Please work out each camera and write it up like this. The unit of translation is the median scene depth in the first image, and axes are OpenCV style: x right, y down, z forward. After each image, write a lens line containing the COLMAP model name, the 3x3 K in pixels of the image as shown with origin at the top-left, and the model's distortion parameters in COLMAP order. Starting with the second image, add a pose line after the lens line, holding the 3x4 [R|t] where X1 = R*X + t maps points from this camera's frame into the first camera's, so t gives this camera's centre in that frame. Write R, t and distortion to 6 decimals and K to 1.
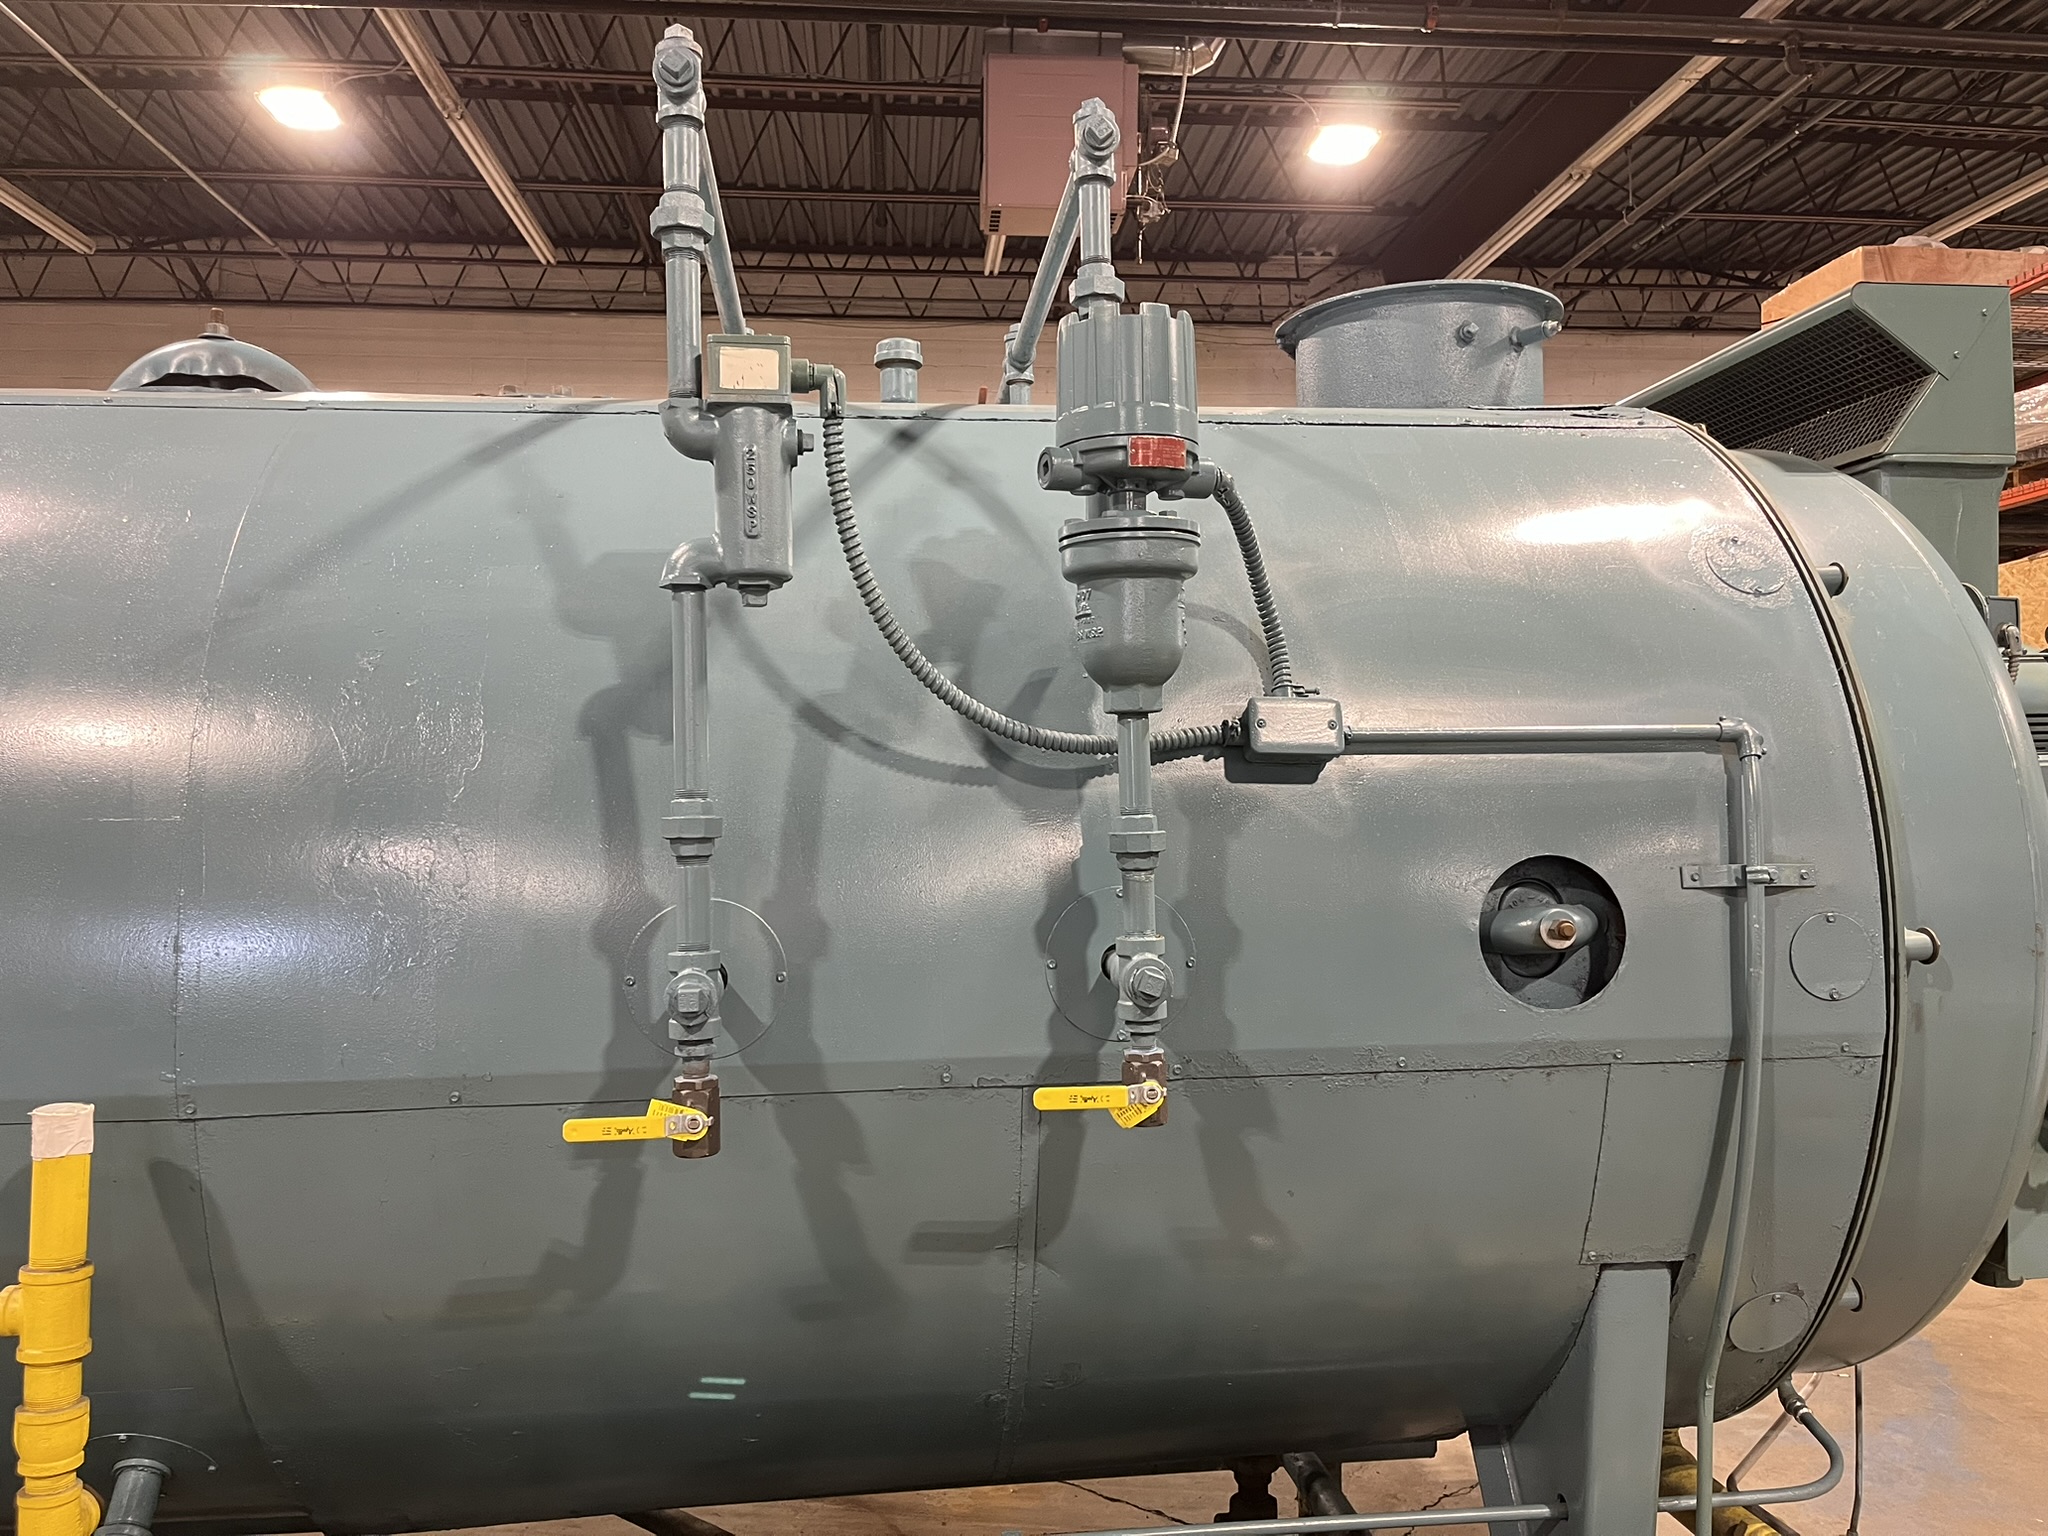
lens RADIAL K [[1544.9, 0, 1017.1], [0, 1544.9, 752.5], [0, 0, 1]] dist [0.066468, -0.094720]
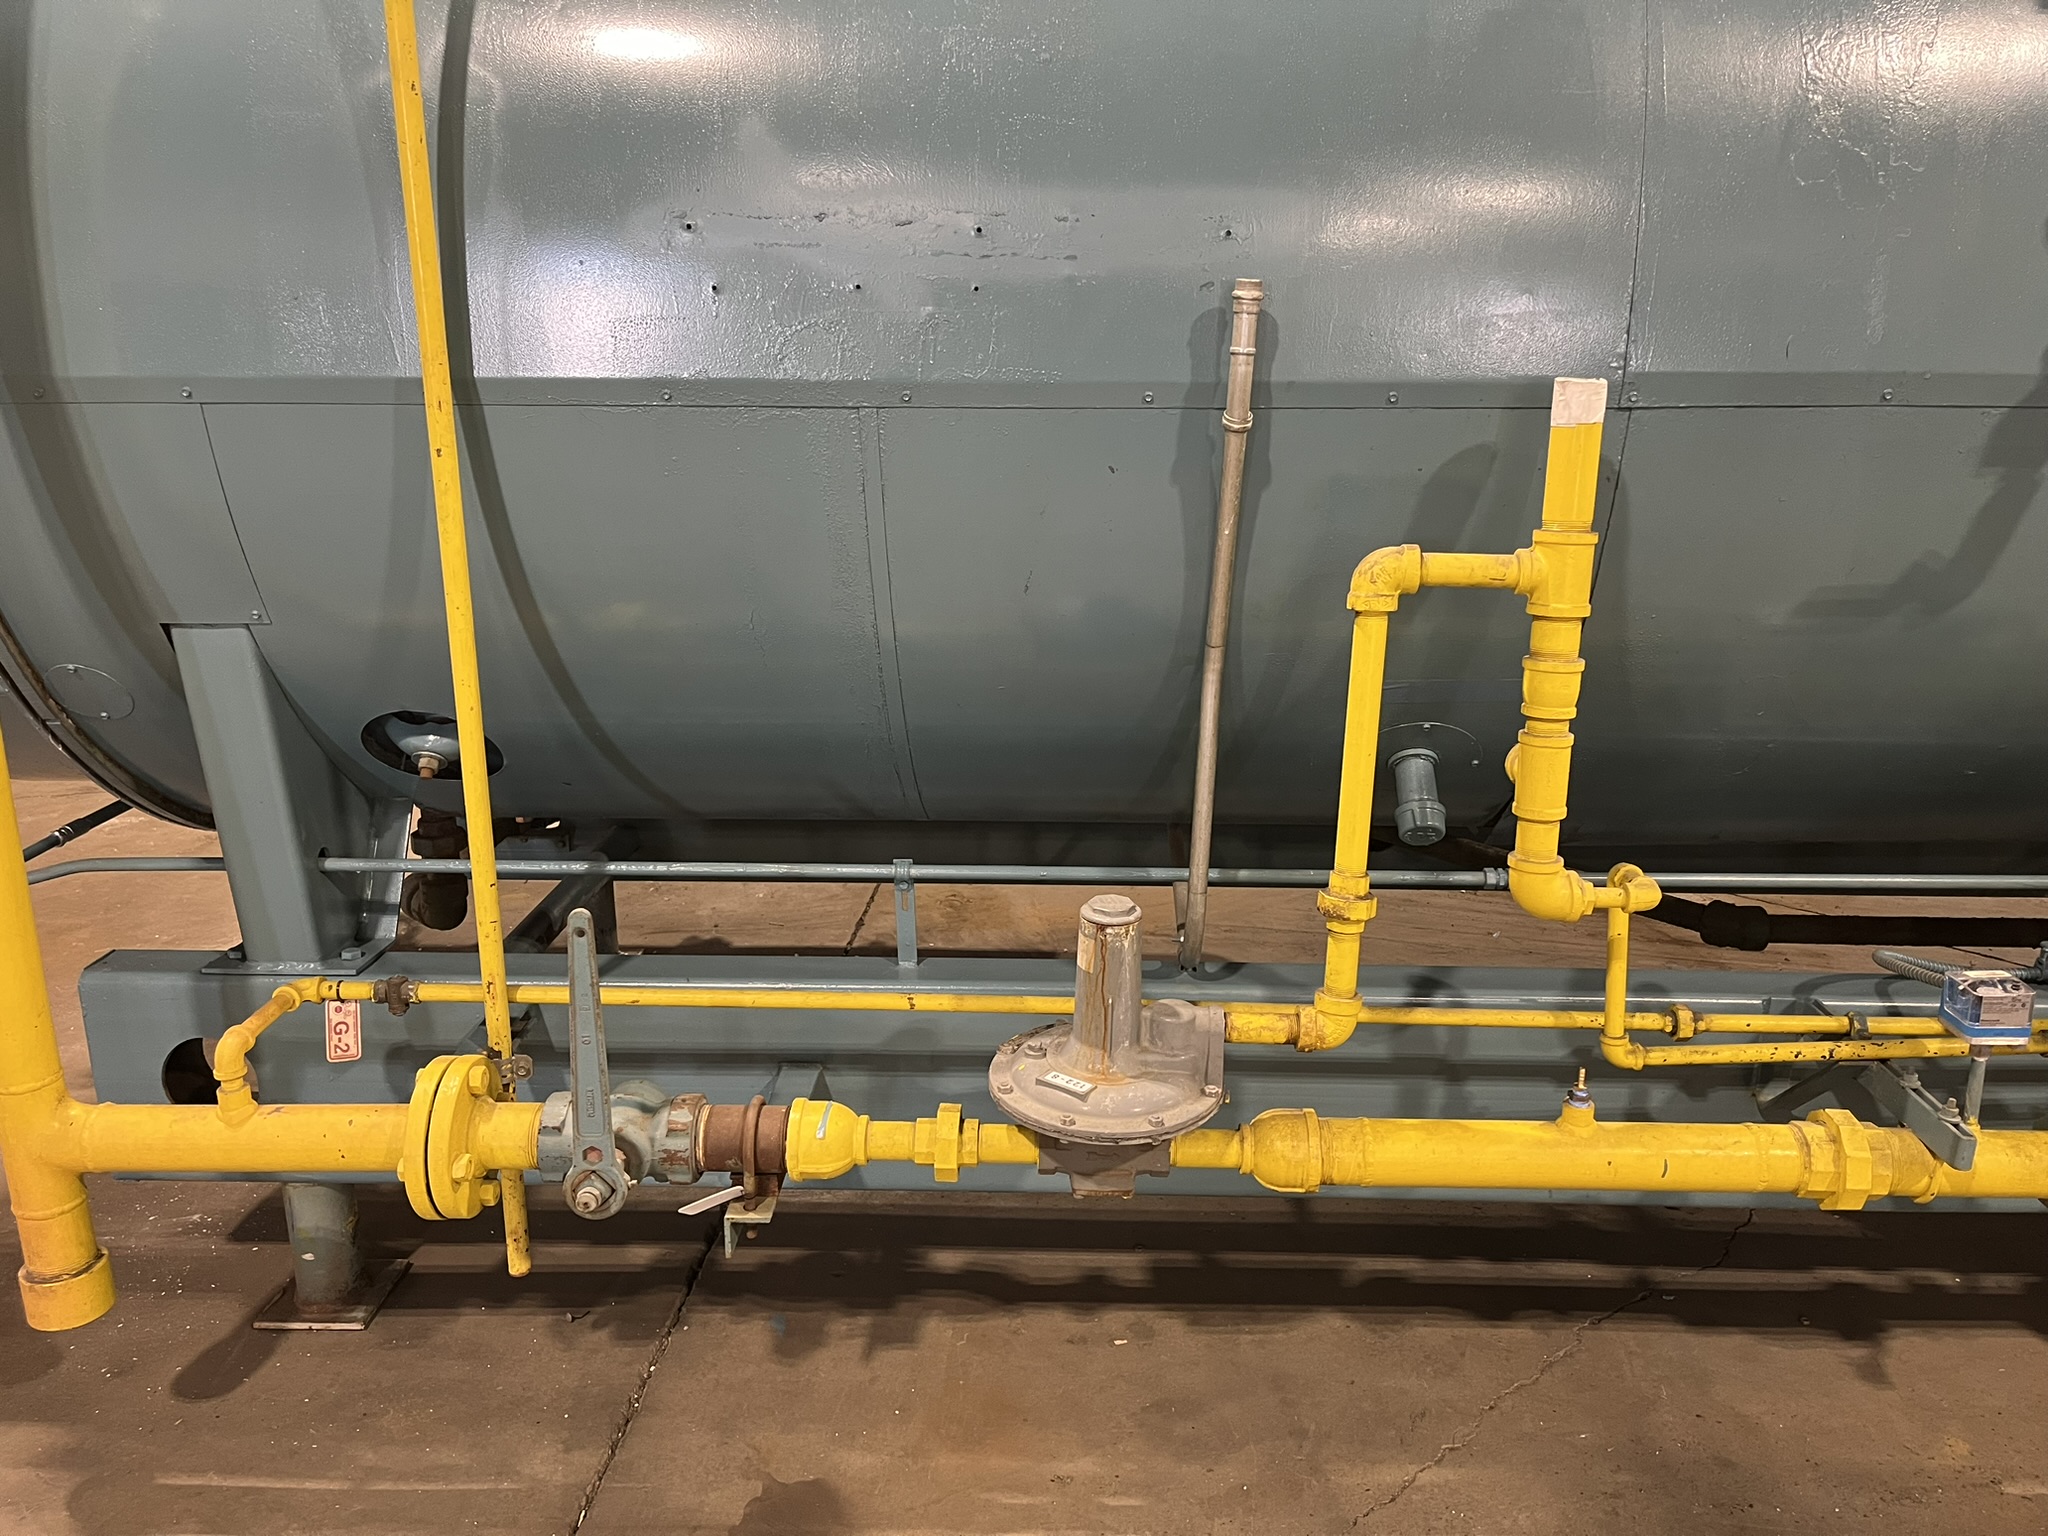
lens RADIAL K [[1544.9, 0, 1029.1], [0, 1544.9, 760.5], [0, 0, 1]] dist [0.066468, -0.094720]
pose [[0.988764, 0.053508, -0.139578, -0.671925], [-0.011579, 0.958349, 0.285366, 0.149171], [0.149034, -0.280544, 0.948200, -0.082764]]
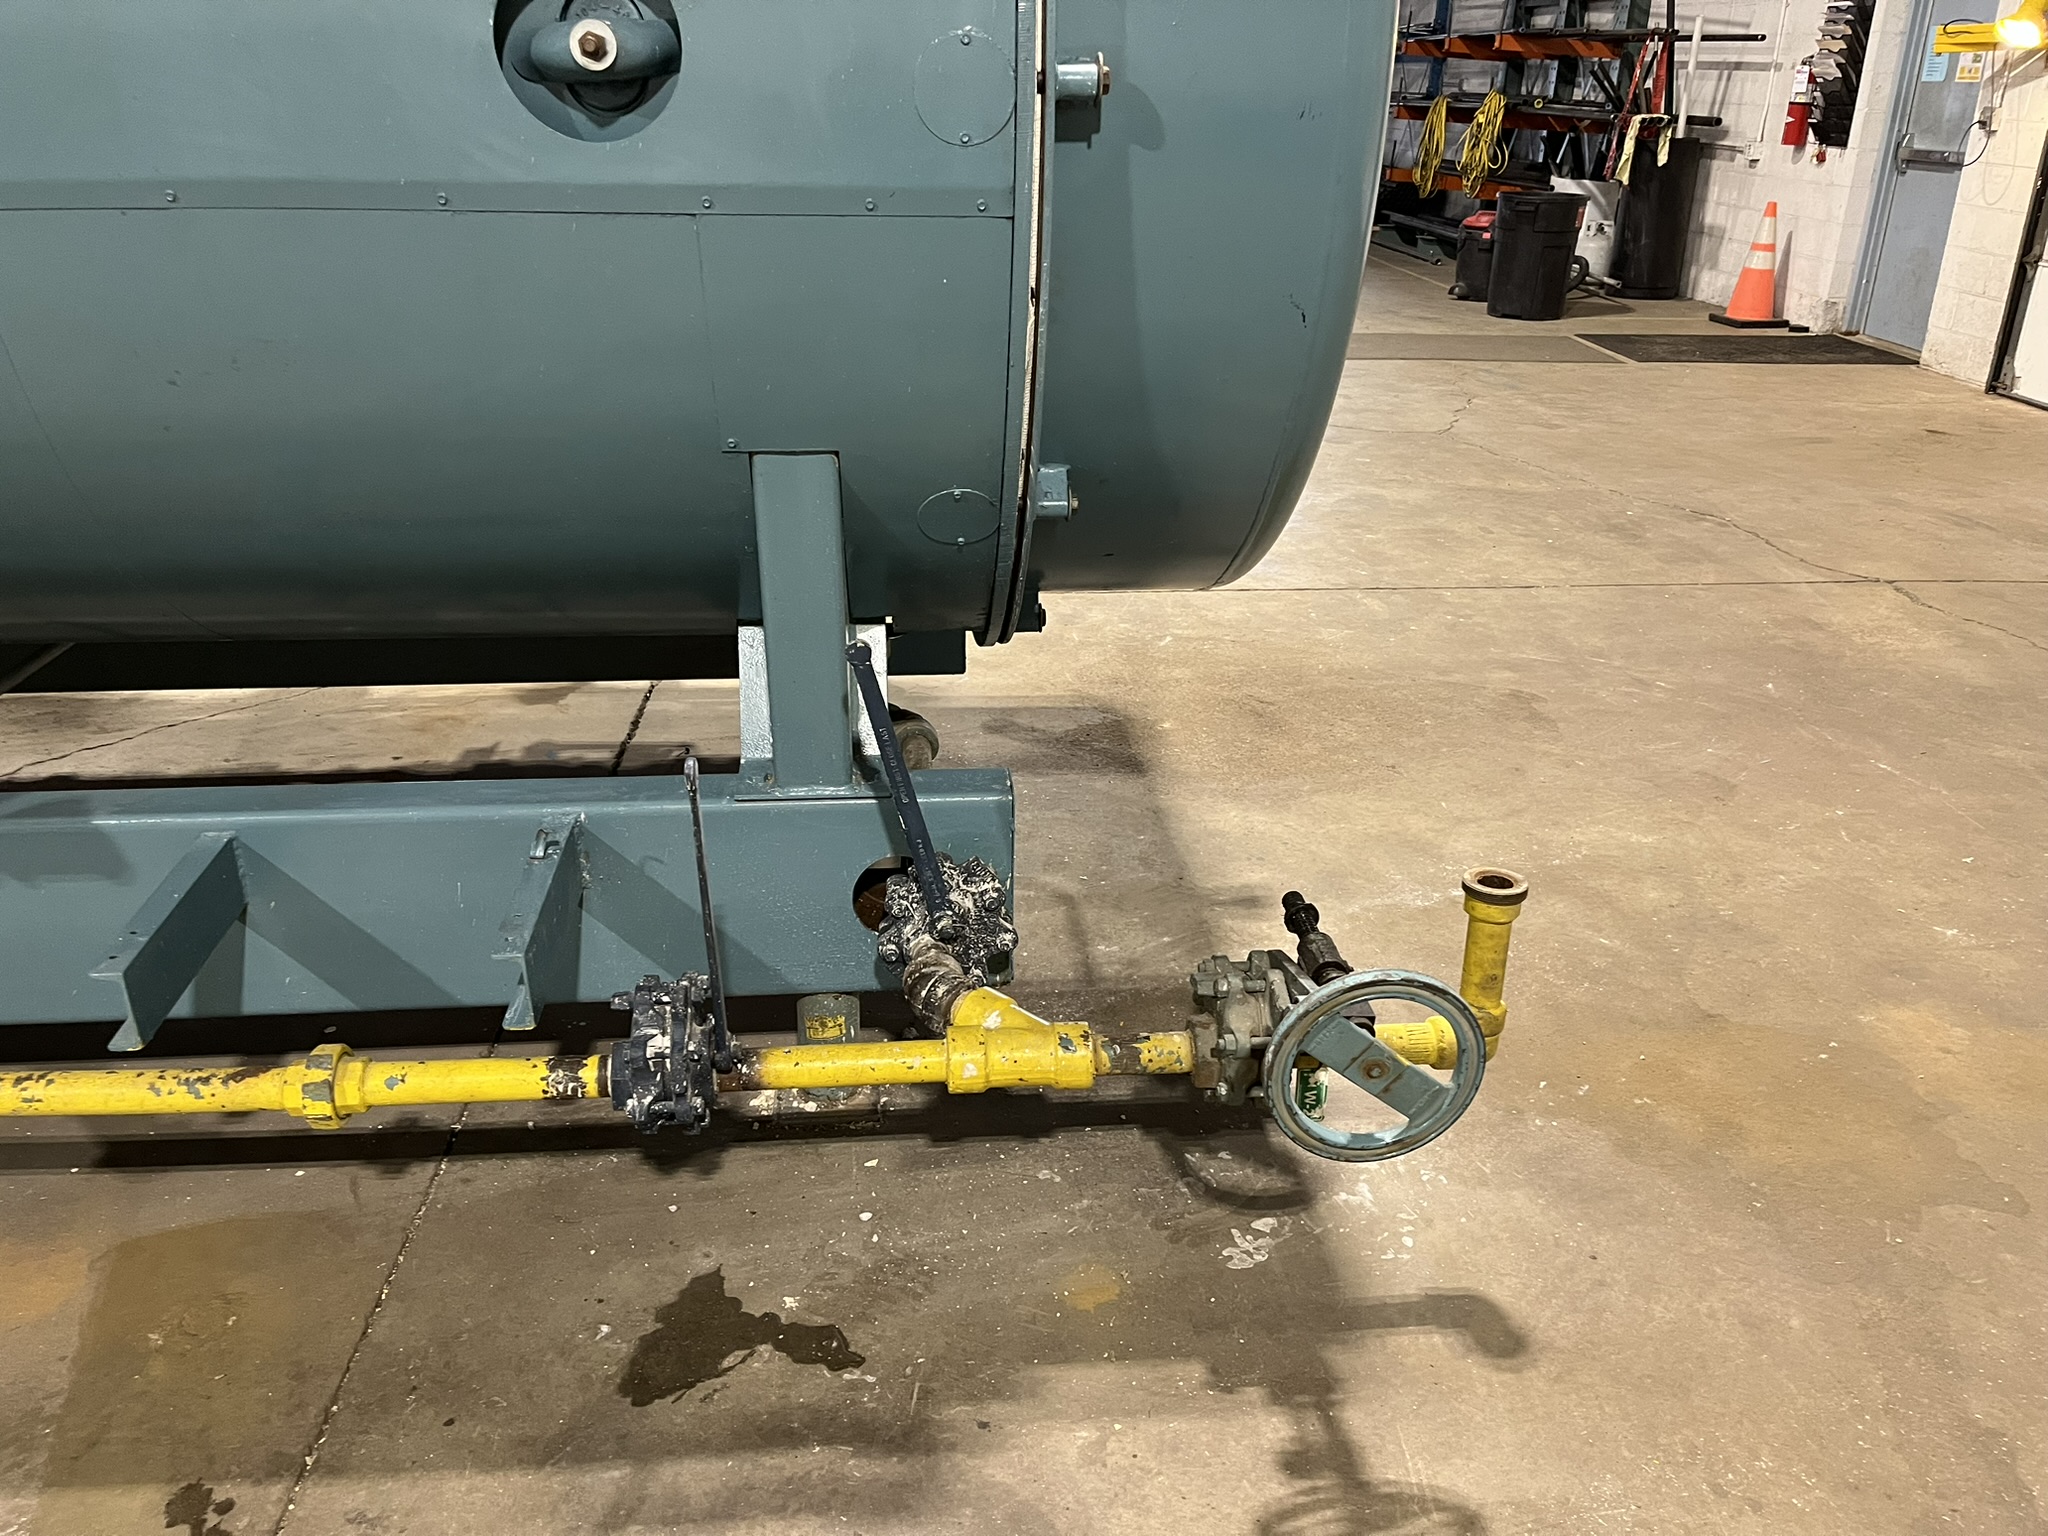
lens RADIAL K [[1544.9, 0, 1020.9], [0, 1544.9, 771.7], [0, 0, 1]] dist [0.066468, -0.094720]
pose [[-0.999524, -0.005324, 0.030394, -1.617251], [0.008118, 0.904936, 0.425470, 0.134606], [-0.029770, 0.425514, -0.904462, 2.560976]]
